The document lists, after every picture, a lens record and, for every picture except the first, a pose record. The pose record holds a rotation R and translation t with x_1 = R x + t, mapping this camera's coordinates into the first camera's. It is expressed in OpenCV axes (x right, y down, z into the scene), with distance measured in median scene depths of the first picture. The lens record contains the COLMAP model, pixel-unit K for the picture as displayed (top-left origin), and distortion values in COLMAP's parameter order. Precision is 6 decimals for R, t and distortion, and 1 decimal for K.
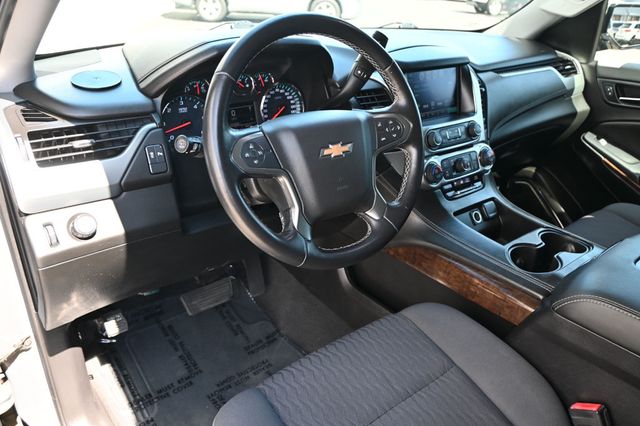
lens RADIAL K [[477.0, 0, 320.0], [0, 477.0, 213.0], [0, 0, 1]] dist [0.002158, -0.000123]
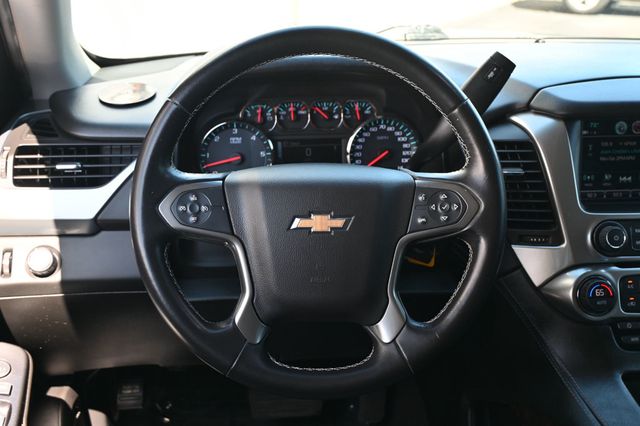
lens RADIAL K [[718.6, 0, 320.0], [0, 718.6, 213.0], [0, 0, 1]] dist [0.002248, 0.008660]
pose [[0.847024, 0.159422, -0.507085, 0.403456], [-0.213602, 0.975637, -0.050067, -0.070566], [0.486749, 0.150723, 0.860441, 0.093178]]
